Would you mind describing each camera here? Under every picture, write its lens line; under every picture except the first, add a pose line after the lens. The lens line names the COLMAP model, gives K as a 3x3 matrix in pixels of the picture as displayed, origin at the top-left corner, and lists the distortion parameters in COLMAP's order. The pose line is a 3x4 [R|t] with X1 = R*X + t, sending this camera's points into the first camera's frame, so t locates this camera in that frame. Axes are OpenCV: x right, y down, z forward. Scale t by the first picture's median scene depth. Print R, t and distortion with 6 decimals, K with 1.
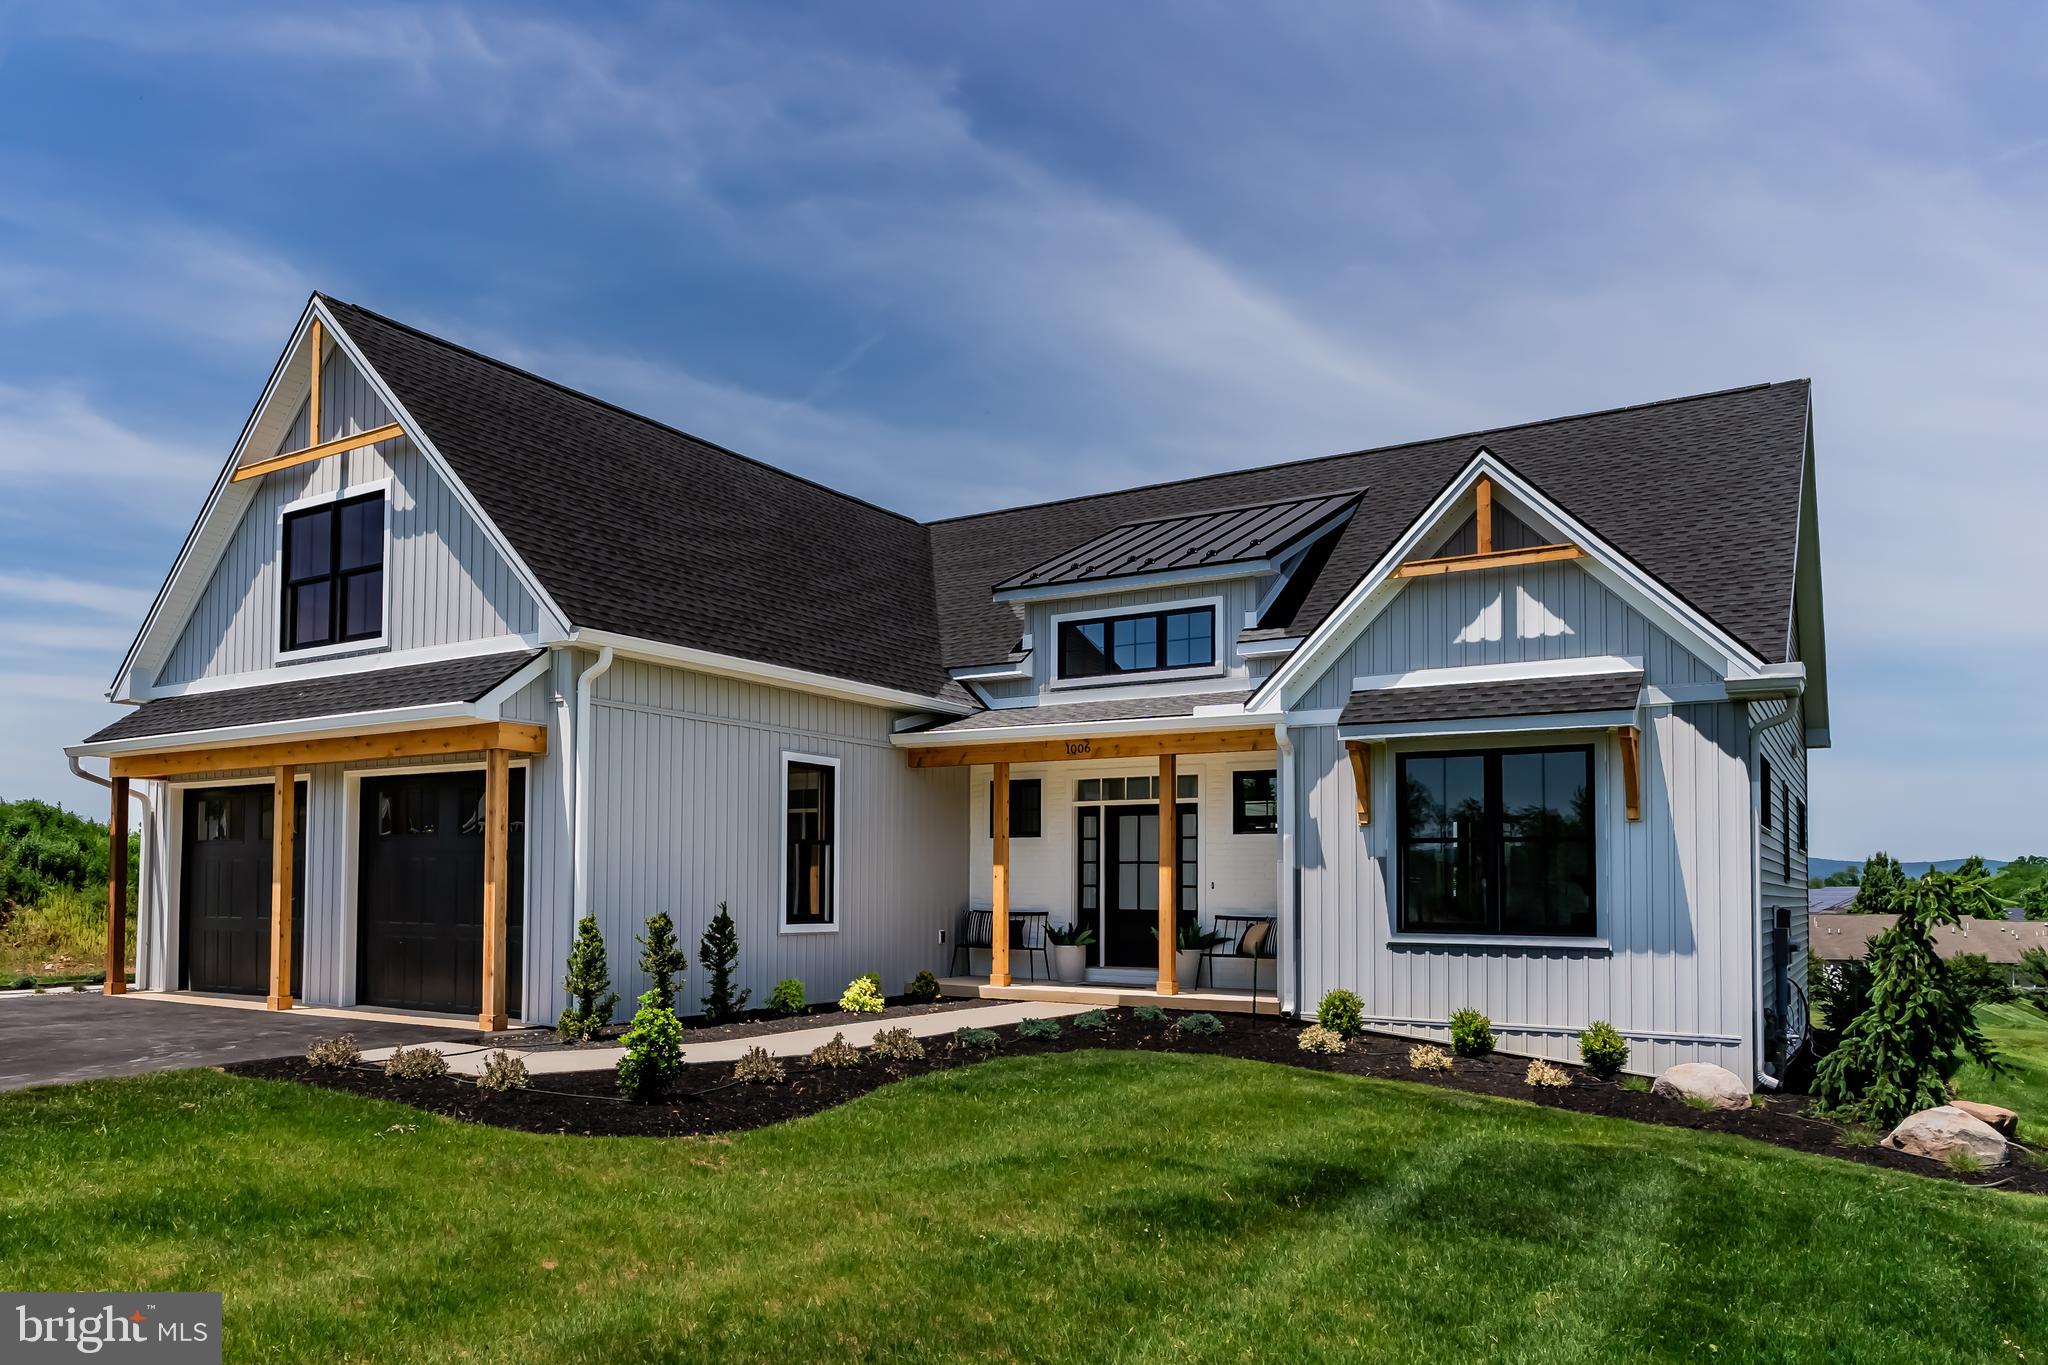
lens RADIAL K [[1229.7, 0, 1027.9], [0, 1229.7, 651.6], [0, 0, 1]] dist [-0.000592, -0.000463]
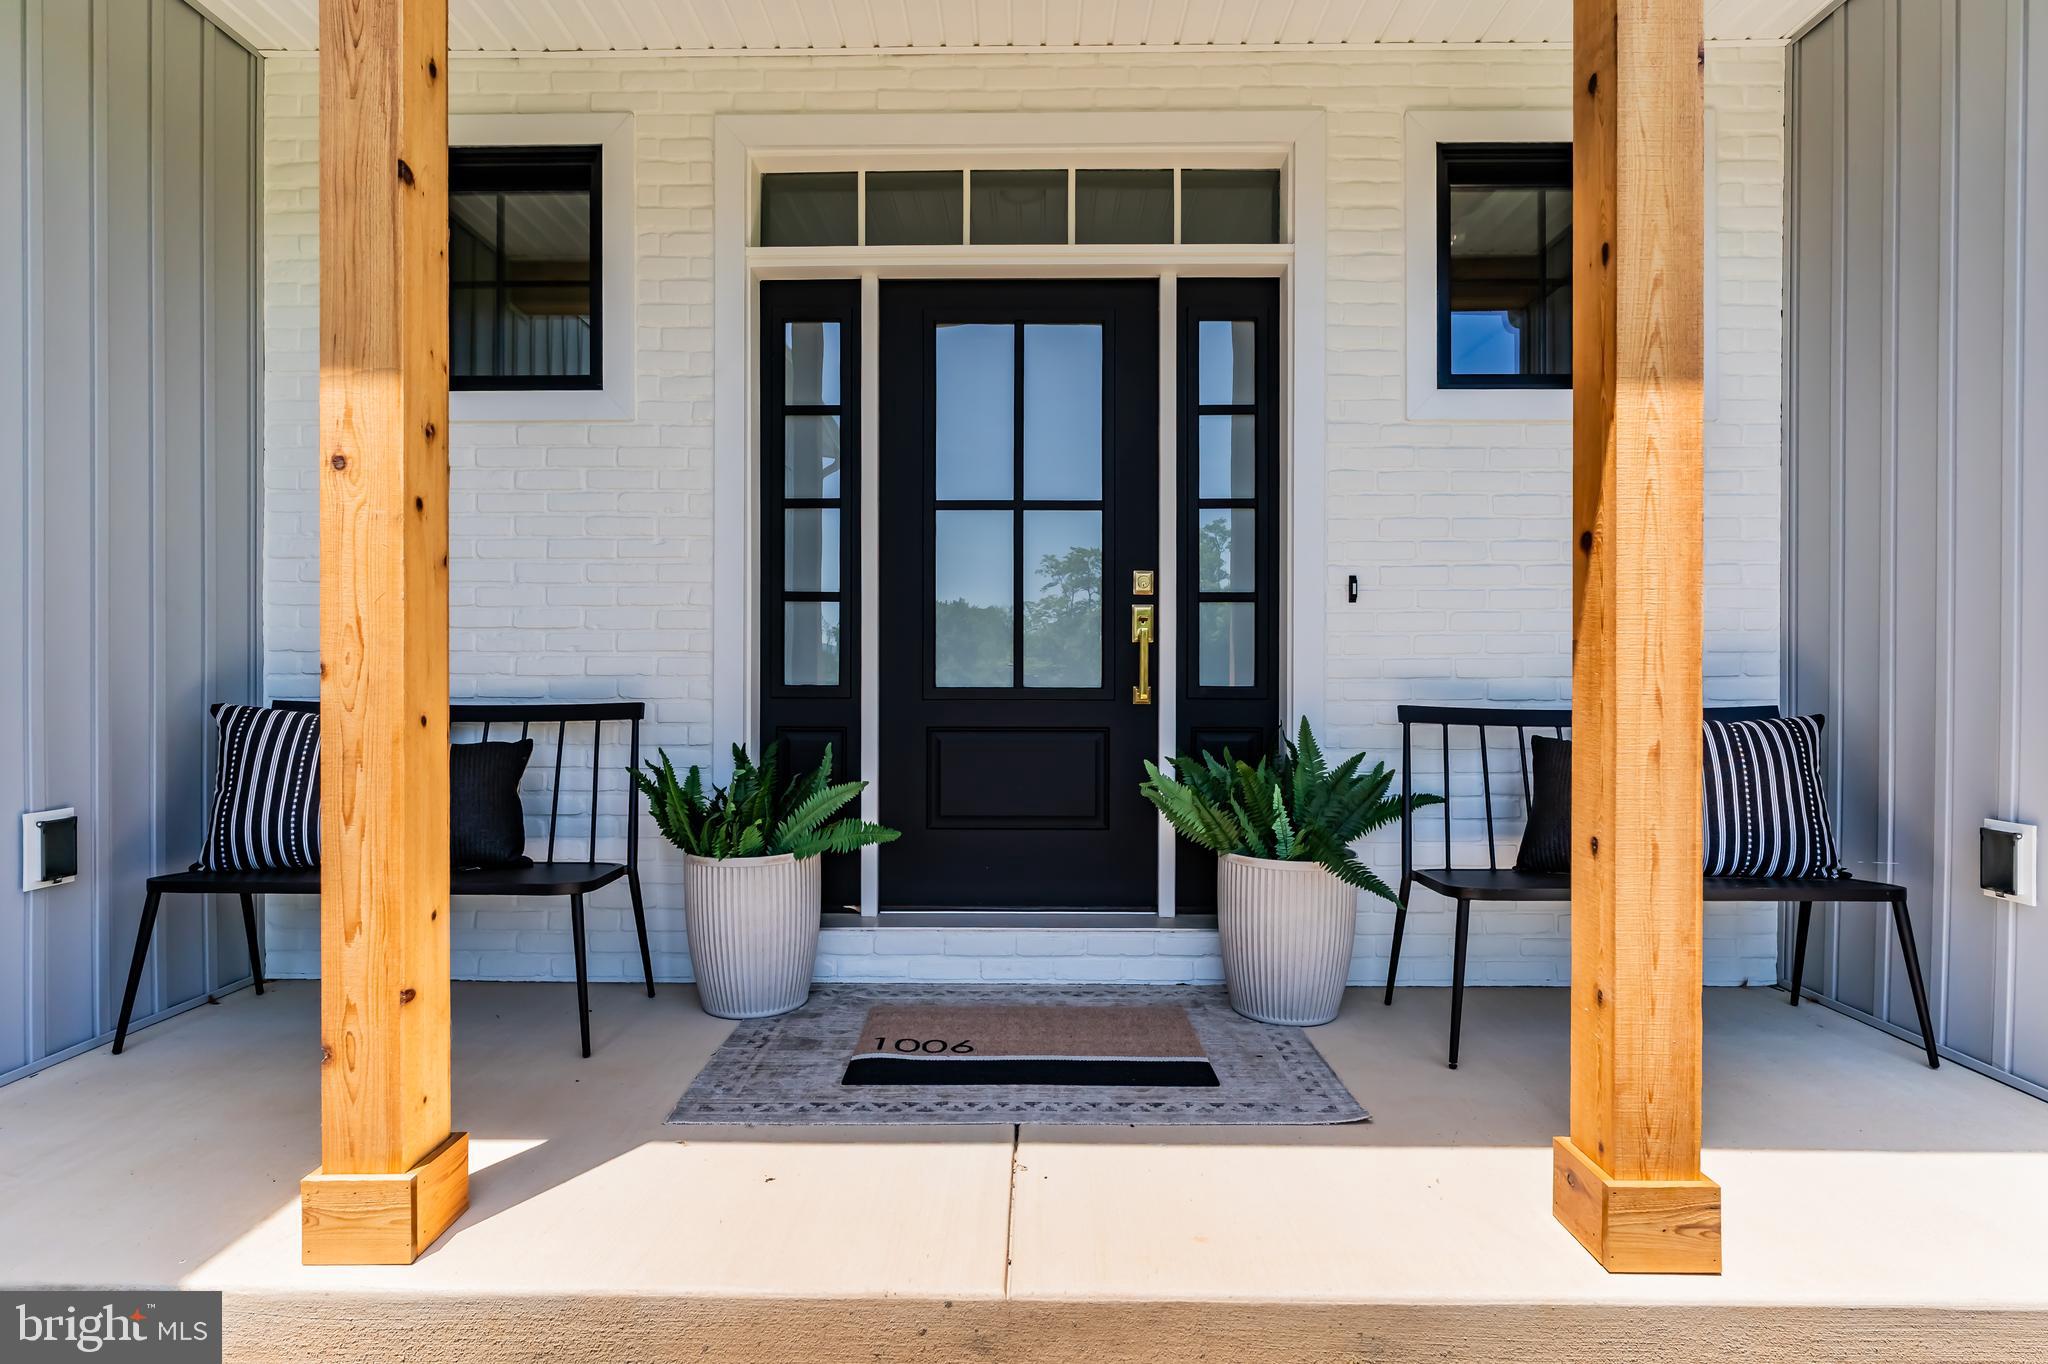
lens RADIAL K [[1229.7, 0, 1027.9], [0, 1229.7, 651.1], [0, 0, 1]] dist [-0.000592, -0.000463]
pose [[0.912654, -0.001373, 0.408732, -0.011889], [-0.071313, 0.984122, 0.162539, 0.169008], [-0.402465, -0.177490, 0.898064, 0.811165]]
